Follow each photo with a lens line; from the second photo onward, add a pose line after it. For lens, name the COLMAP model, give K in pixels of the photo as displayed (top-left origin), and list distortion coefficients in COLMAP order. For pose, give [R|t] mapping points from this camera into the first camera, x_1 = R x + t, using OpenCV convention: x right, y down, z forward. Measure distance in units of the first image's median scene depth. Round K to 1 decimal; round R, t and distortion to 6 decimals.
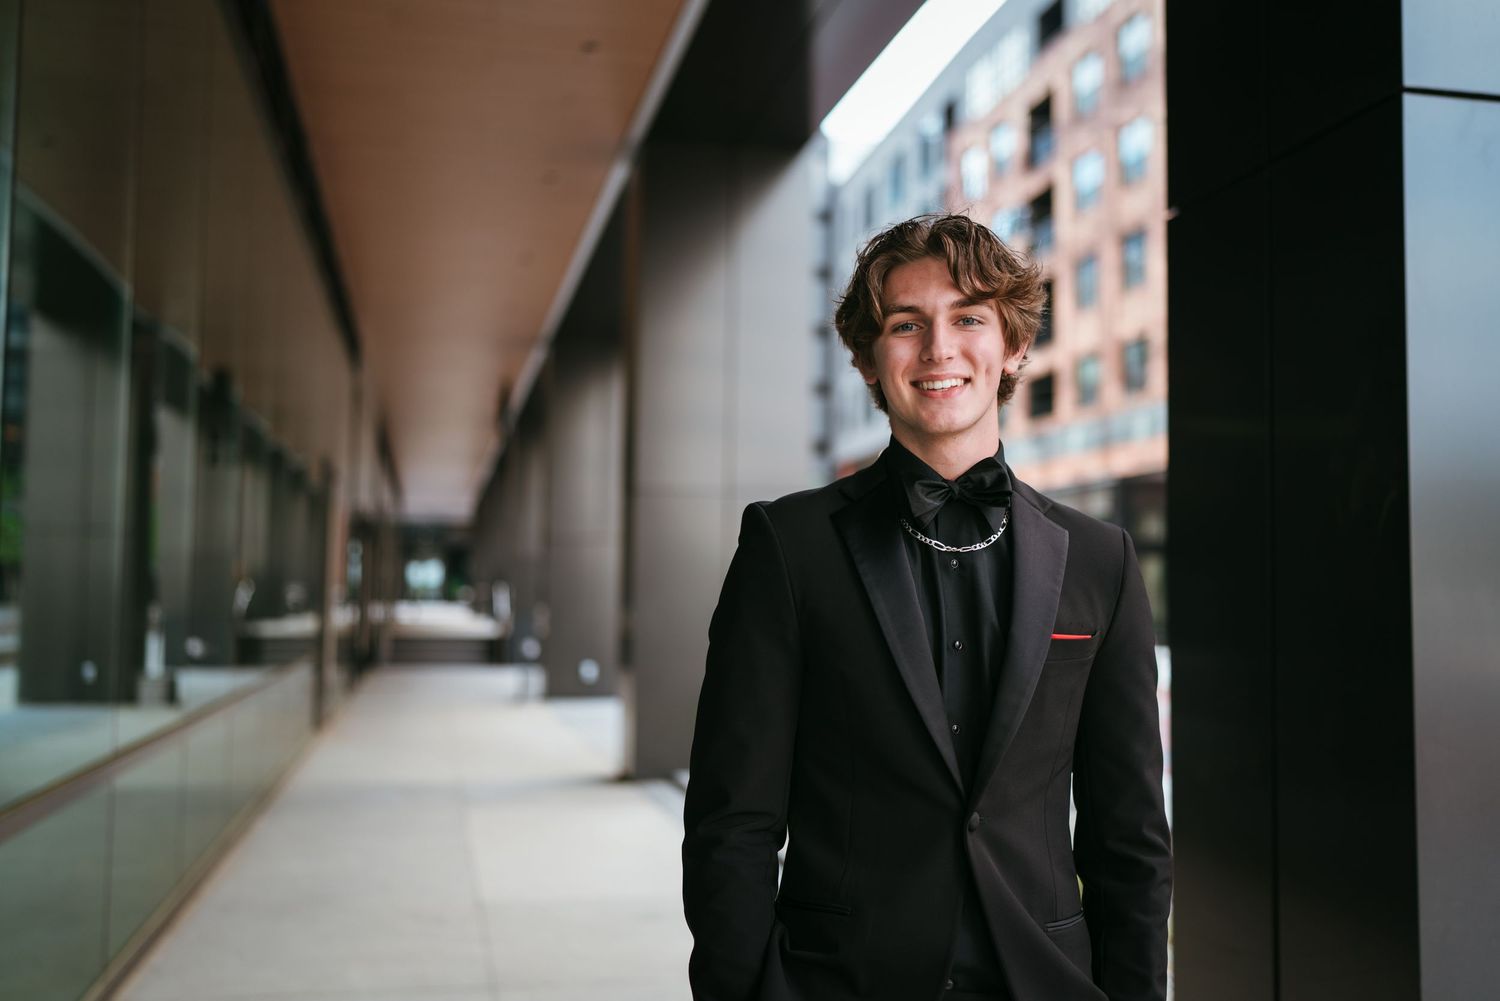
lens RADIAL K [[1454.9, 0, 733.6], [0, 1454.9, 482.6], [0, 0, 1]] dist [0.012342, 0.000000]
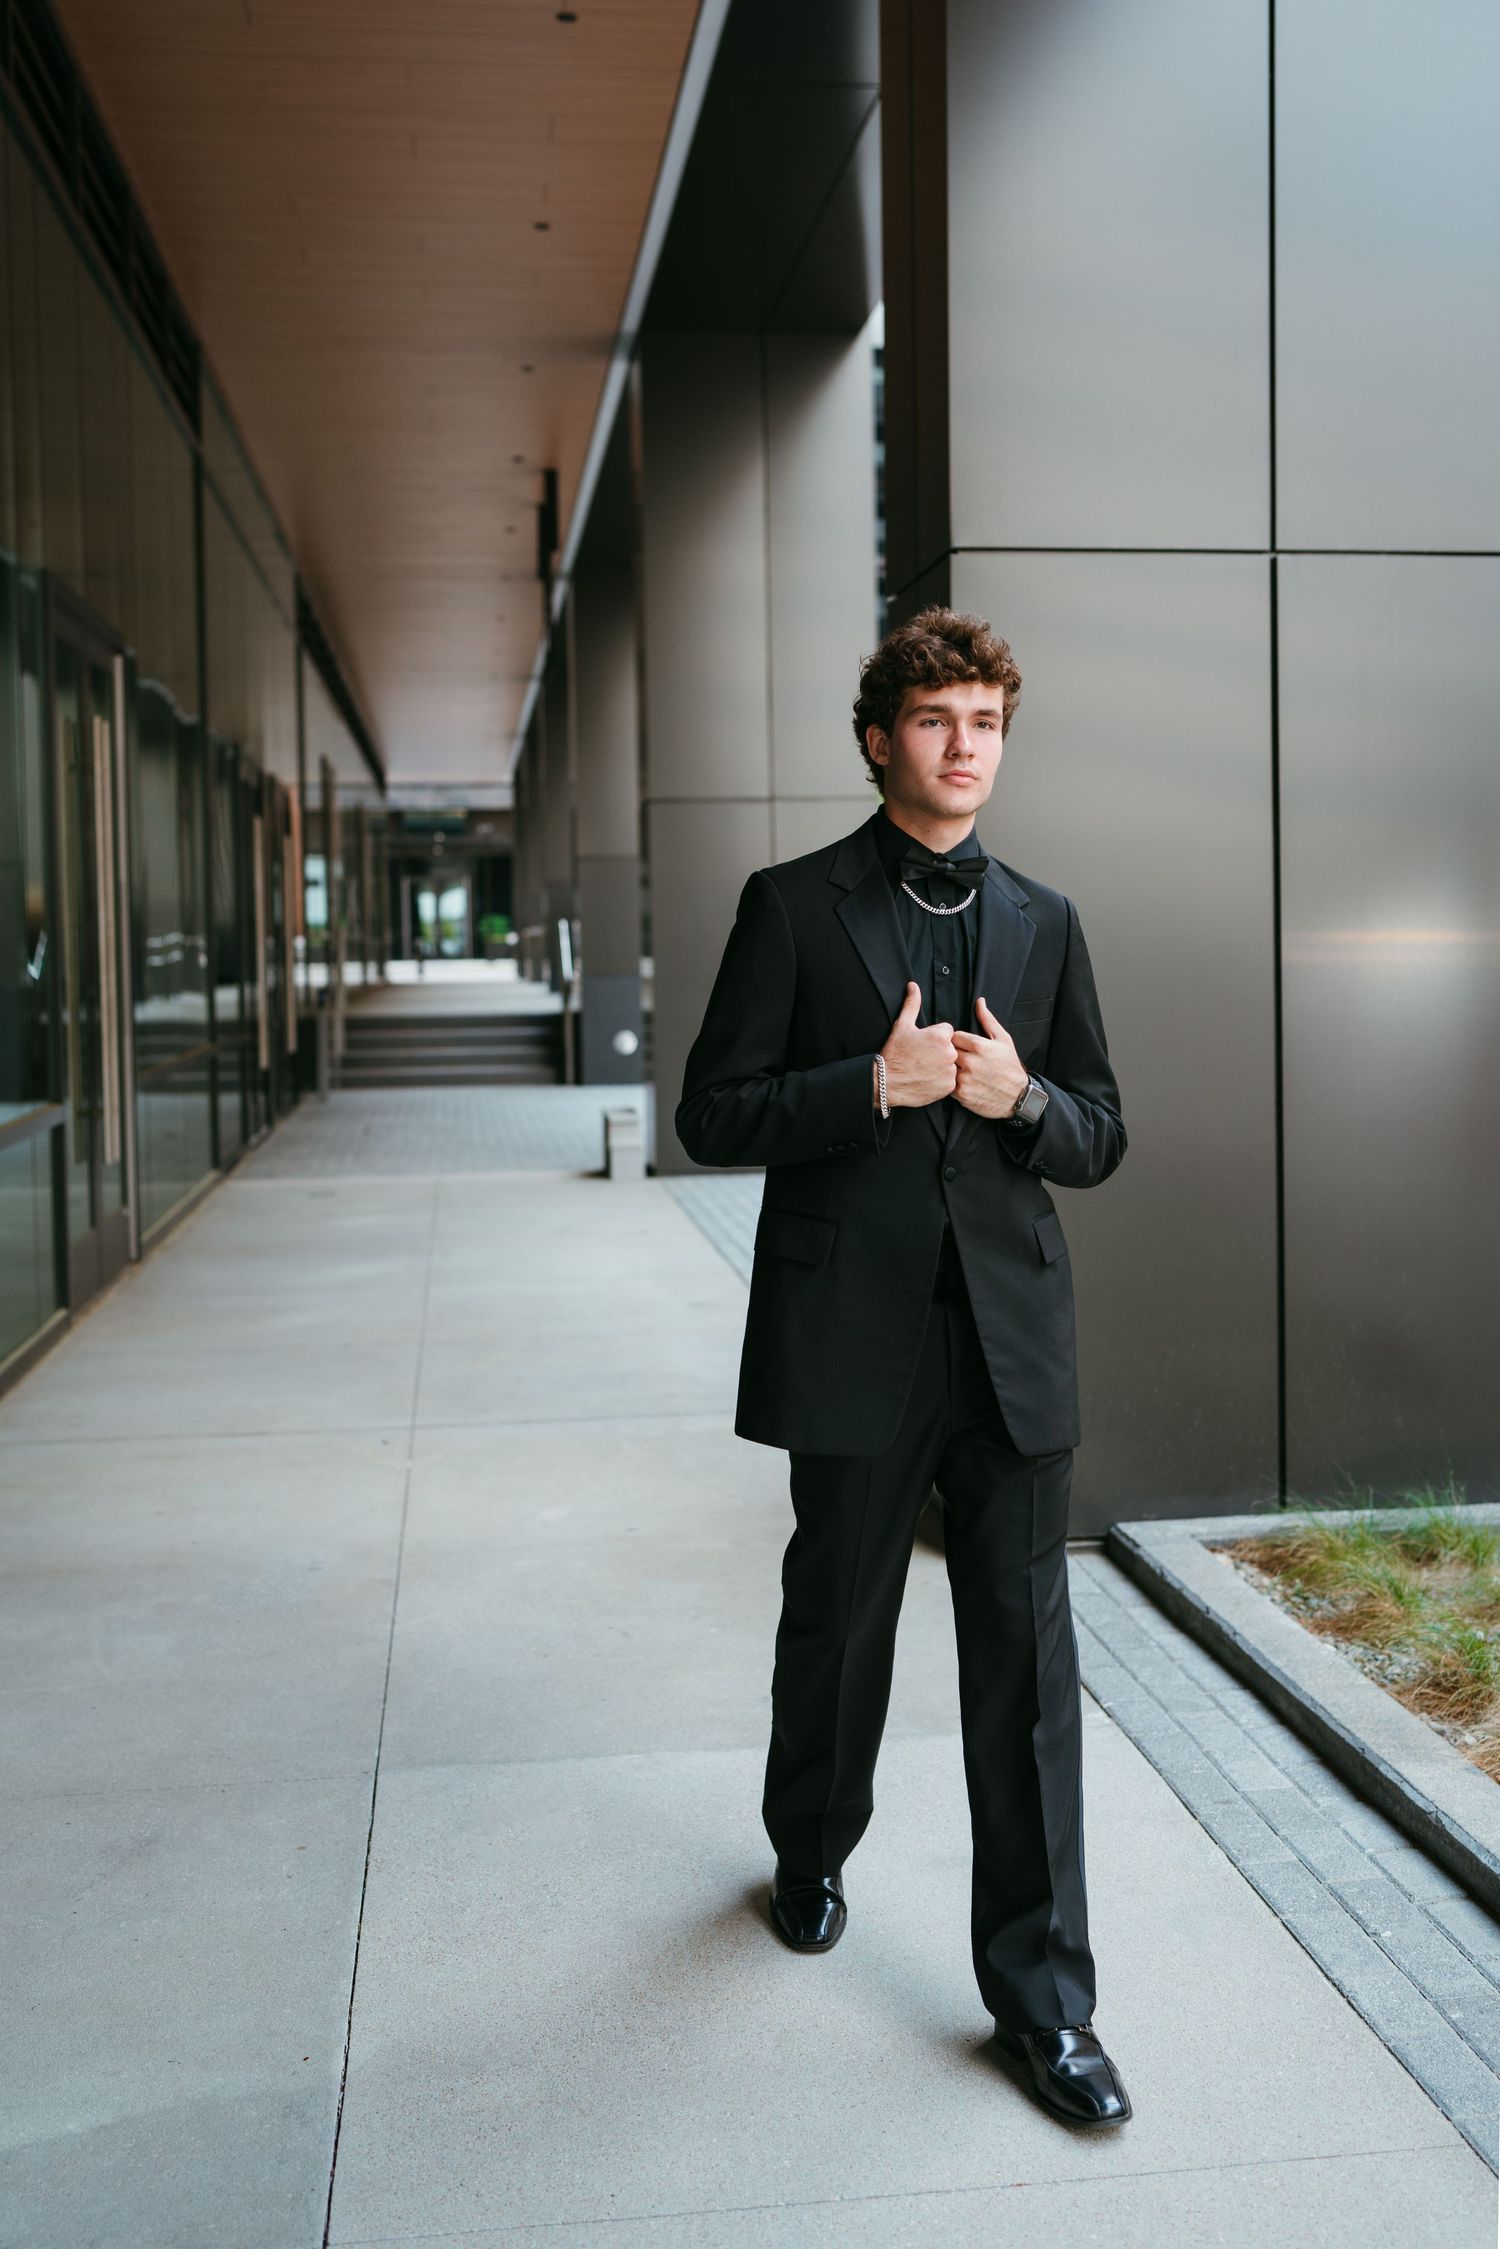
lens RADIAL K [[2181.3, 0, 751.0], [0, 2181.3, 1123.7], [0, 0, 1]] dist [0.012342, 0.000000]
pose [[0.996262, -0.019580, -0.084132, -0.045014], [0.033043, 0.986278, 0.161752, 0.028424], [0.079810, -0.163927, 0.983239, 0.351910]]
